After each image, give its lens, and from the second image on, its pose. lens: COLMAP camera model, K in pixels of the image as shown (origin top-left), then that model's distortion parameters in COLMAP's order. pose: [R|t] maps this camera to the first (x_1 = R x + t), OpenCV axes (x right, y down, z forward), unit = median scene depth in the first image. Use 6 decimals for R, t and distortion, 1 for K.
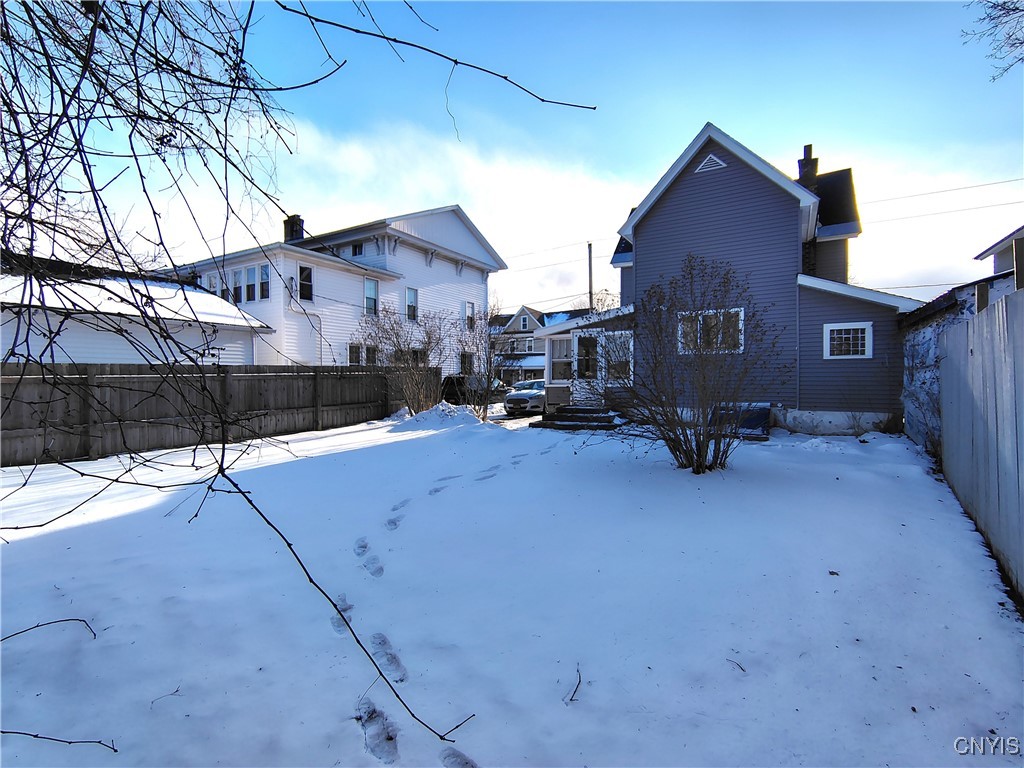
lens RADIAL K [[475.7, 0, 510.6], [0, 475.7, 386.2], [0, 0, 1]] dist [-0.014533, 0.003008]
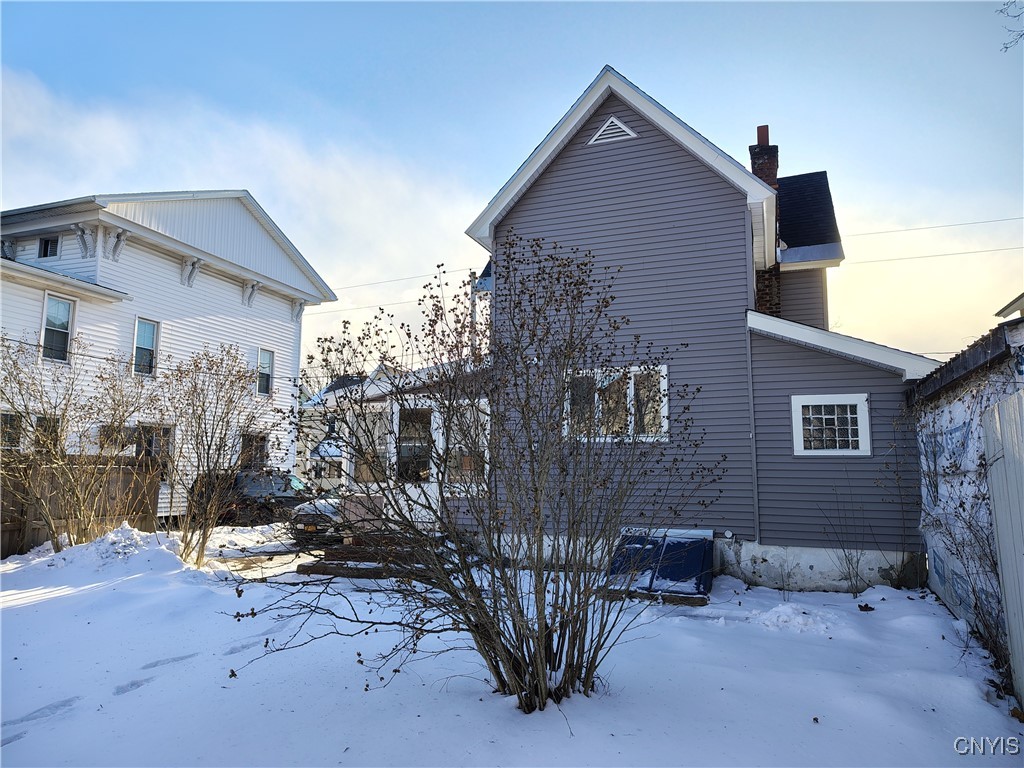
lens RADIAL K [[700.6, 0, 508.6], [0, 700.6, 385.6], [0, 0, 1]] dist [0.018914, -0.019690]
pose [[0.984374, 0.035811, 0.172410, 0.139157], [-0.010638, 0.989408, -0.144774, -0.011358], [-0.175768, 0.140678, 0.974328, 0.177342]]
